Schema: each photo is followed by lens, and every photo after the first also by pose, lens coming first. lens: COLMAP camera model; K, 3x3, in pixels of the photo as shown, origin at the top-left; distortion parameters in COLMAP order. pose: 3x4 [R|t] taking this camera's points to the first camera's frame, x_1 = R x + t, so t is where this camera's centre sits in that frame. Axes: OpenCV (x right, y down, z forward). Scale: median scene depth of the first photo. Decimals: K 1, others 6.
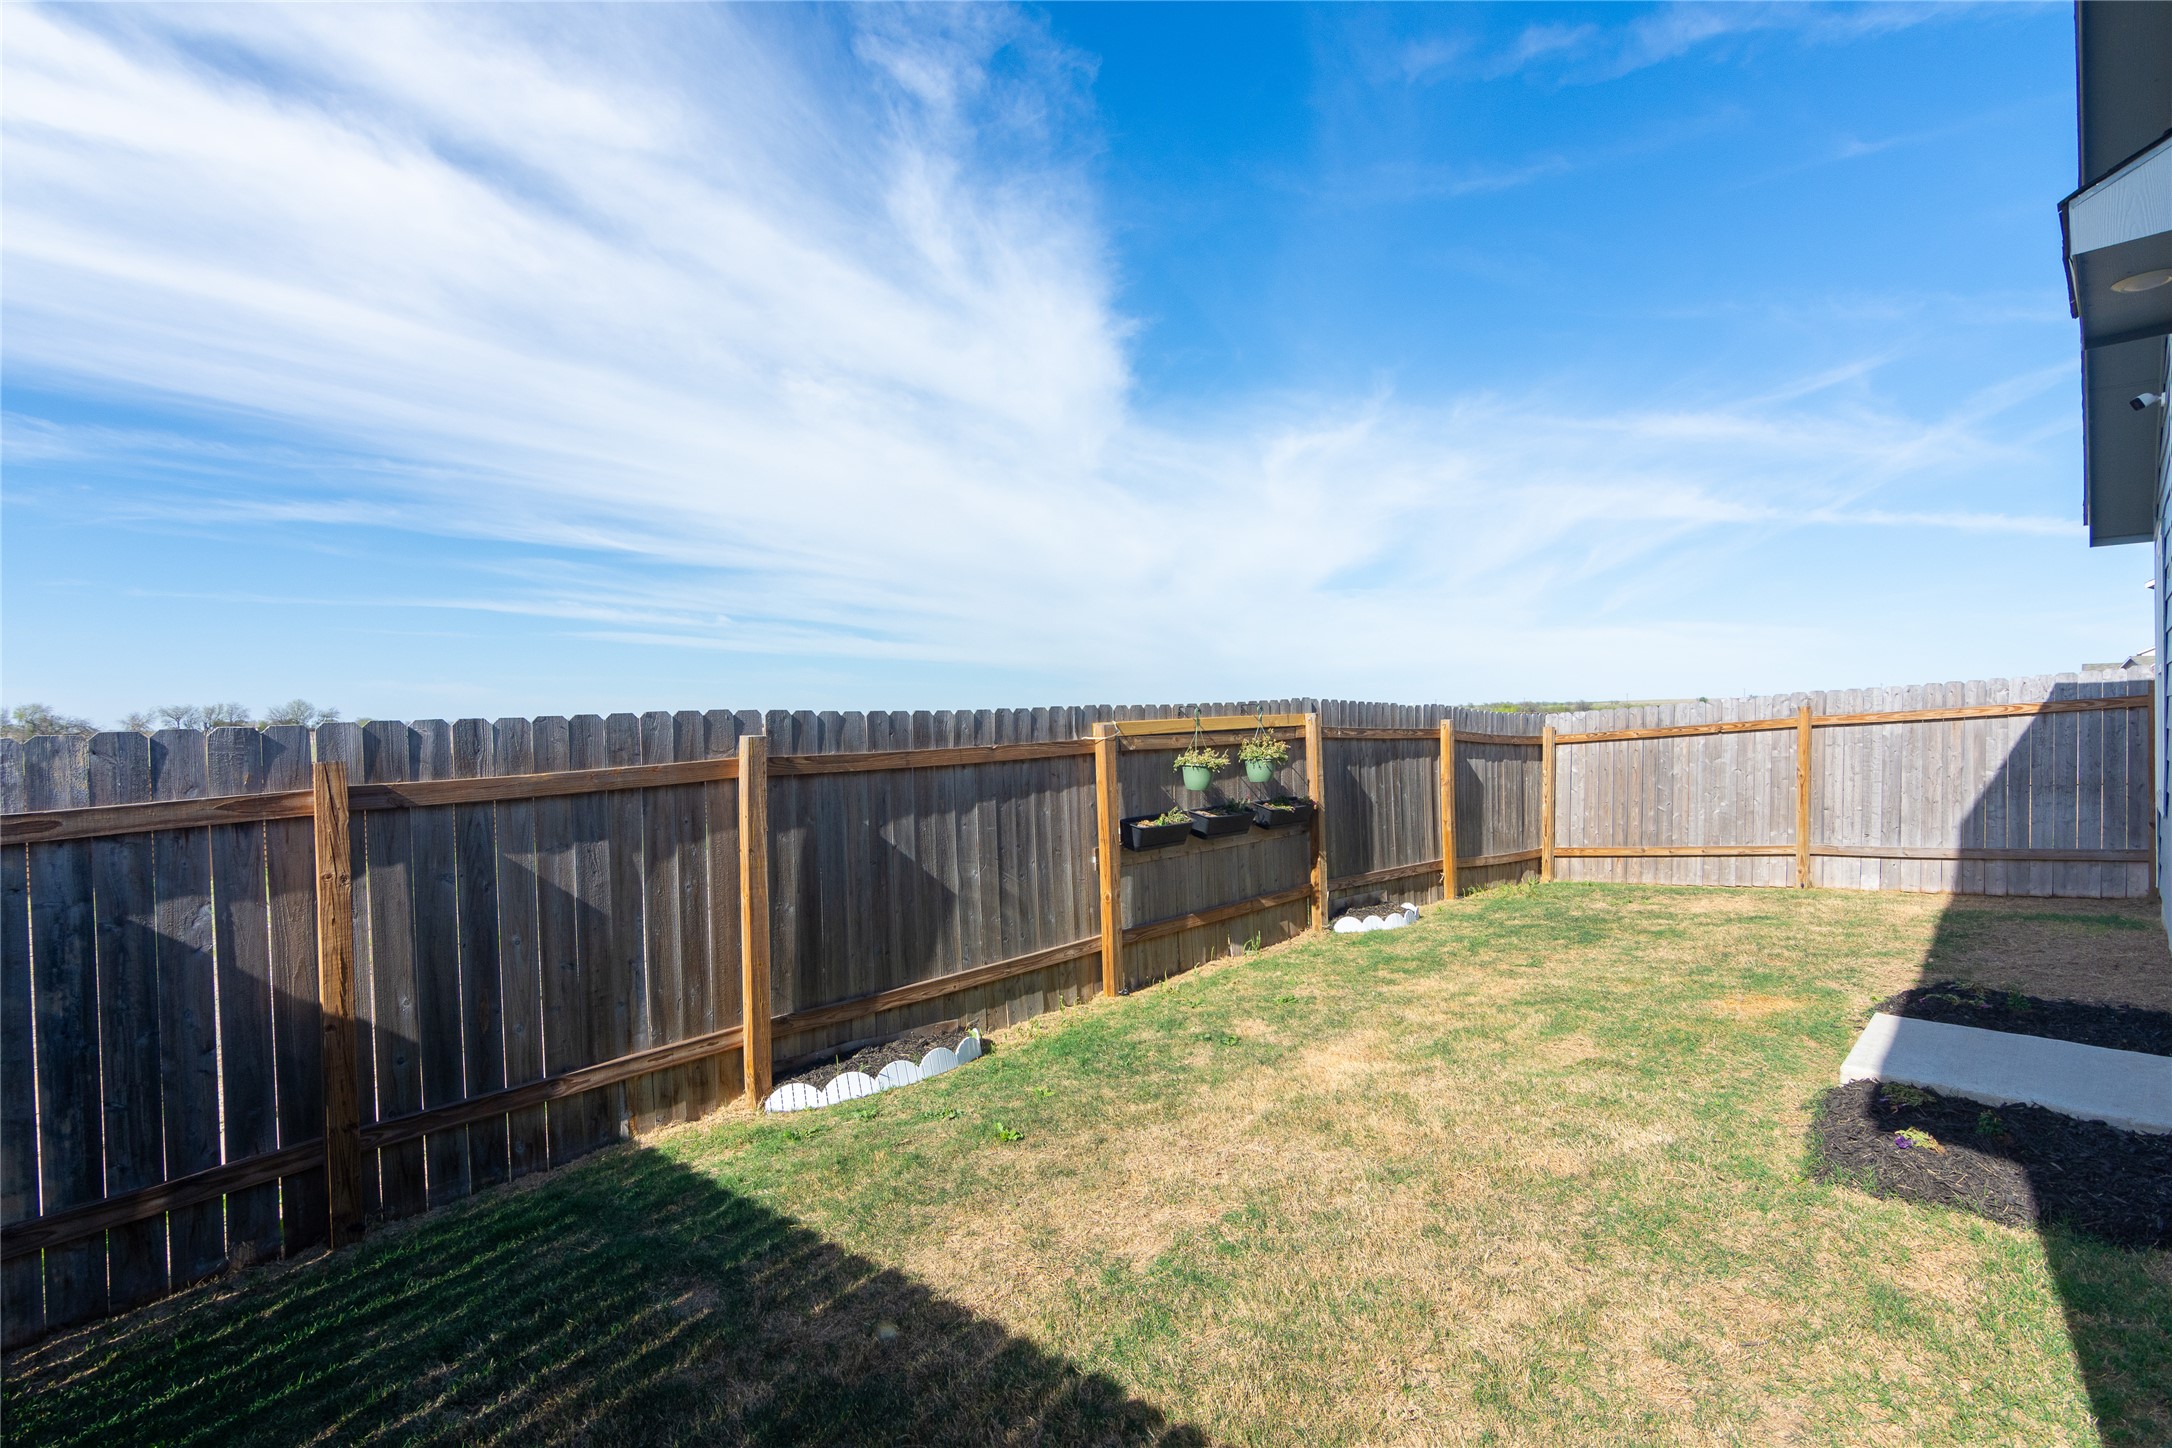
lens RADIAL K [[1051.9, 0, 1066.2], [0, 1051.9, 736.9], [0, 0, 1]] dist [-0.001200, 0.000539]
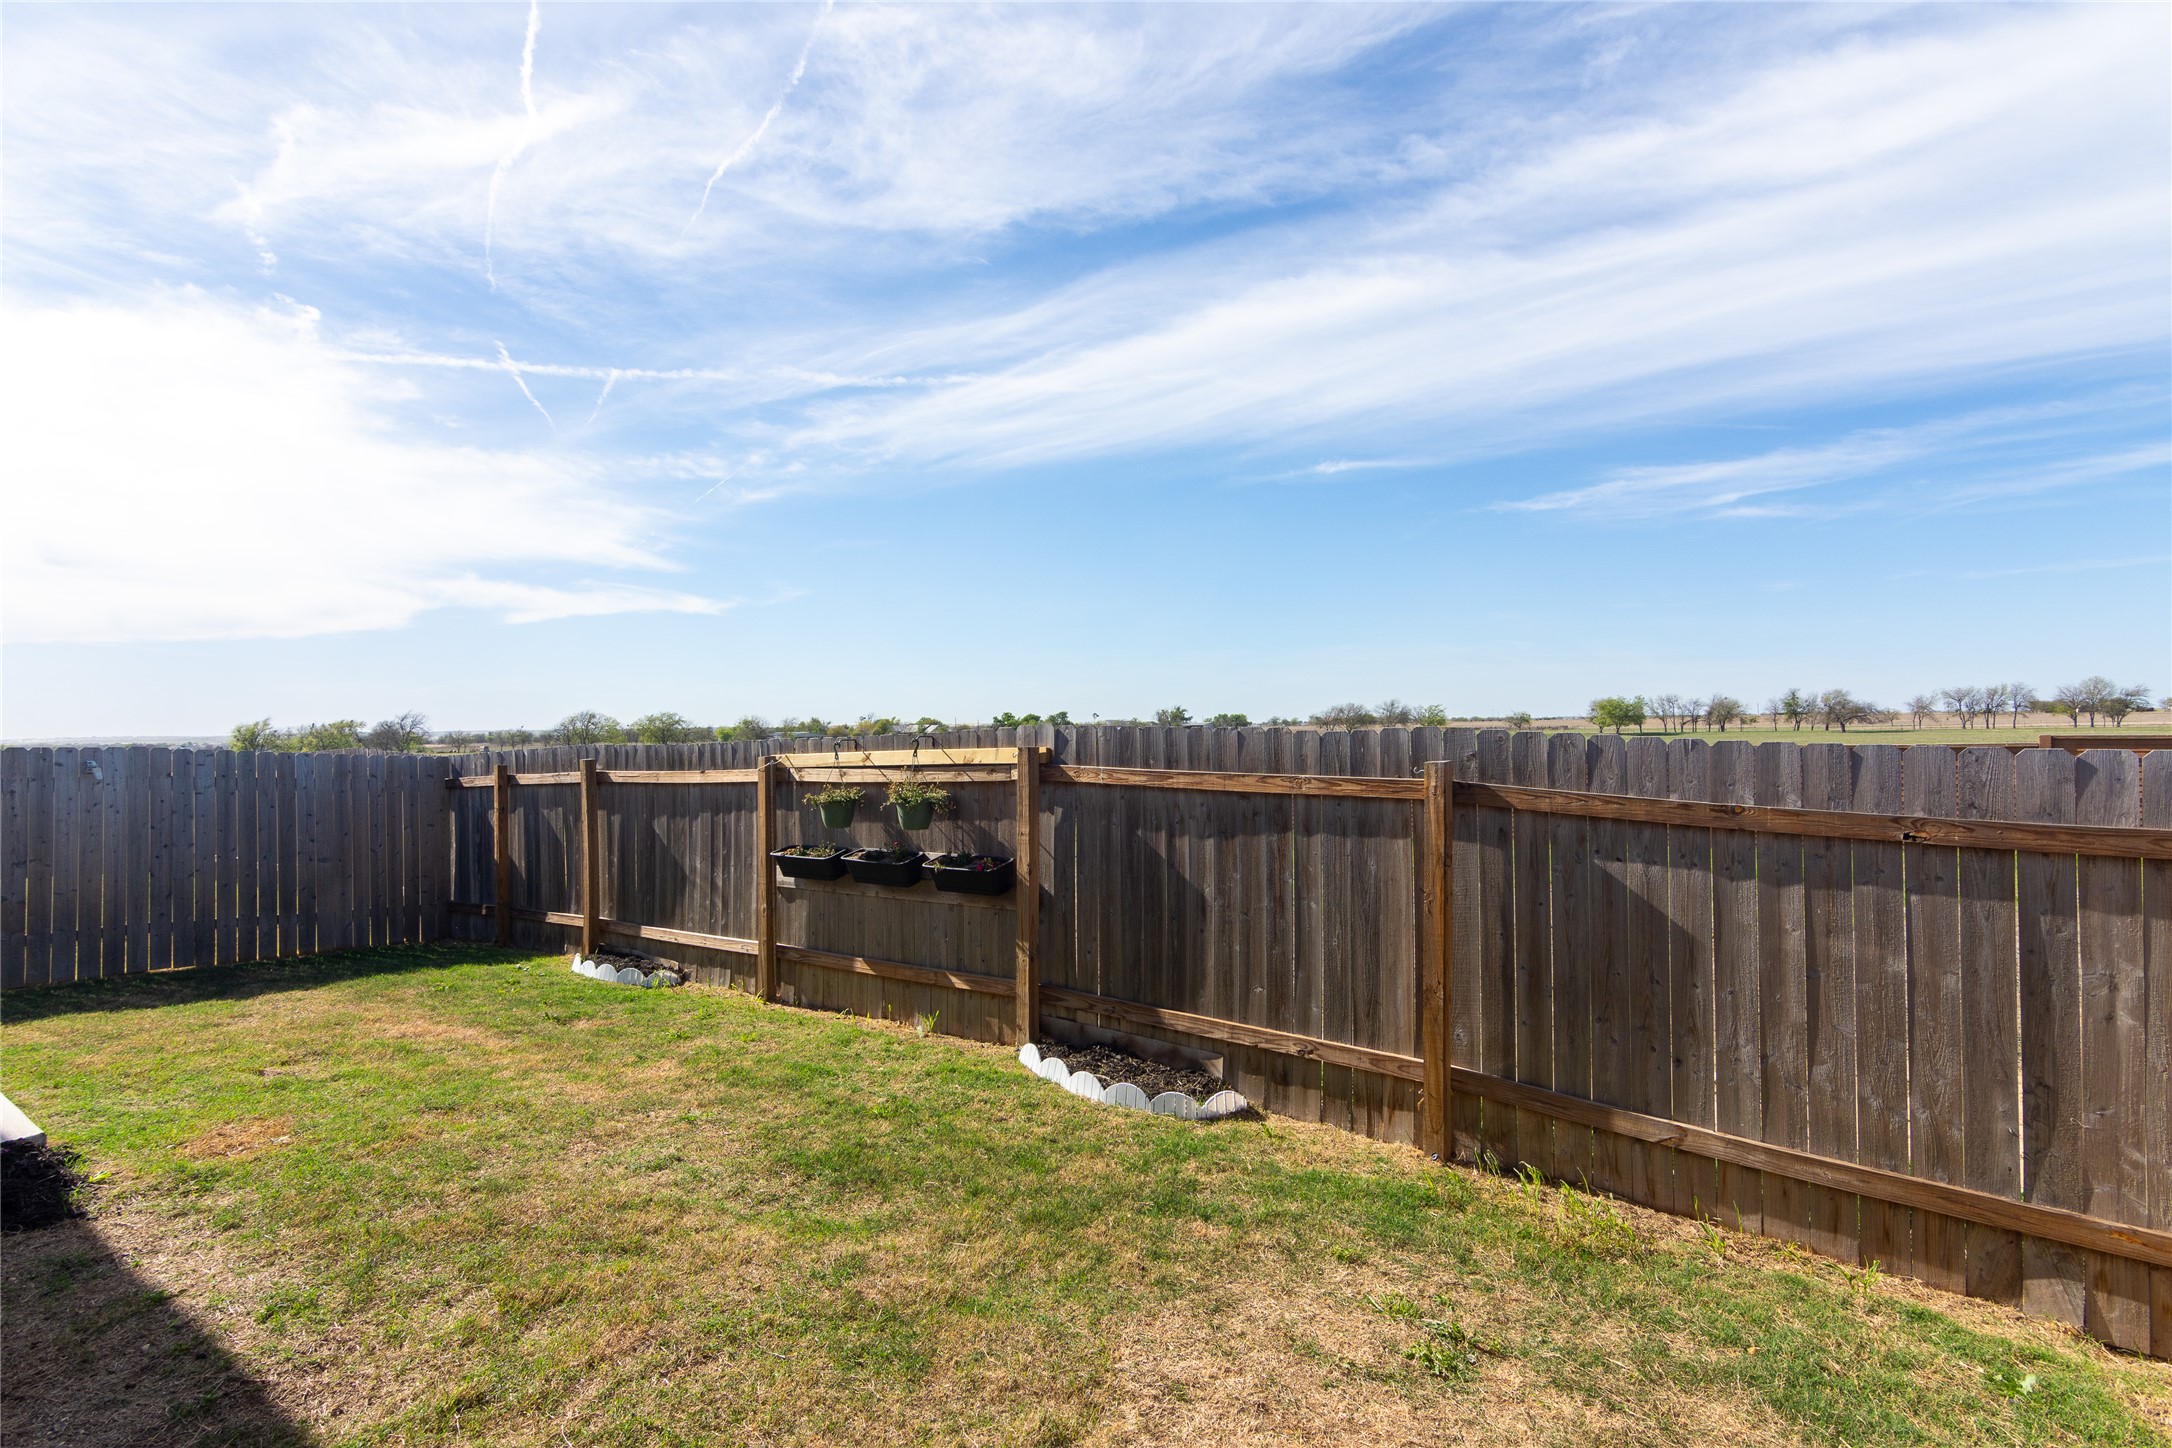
lens RADIAL K [[1051.9, 0, 1066.2], [0, 1051.9, 736.9], [0, 0, 1]] dist [-0.001200, 0.000539]
pose [[0.121540, 0.017504, -0.992432, 0.743790], [0.001263, 0.999841, 0.017790, -0.033105], [0.992586, -0.003416, 0.121499, 0.738633]]
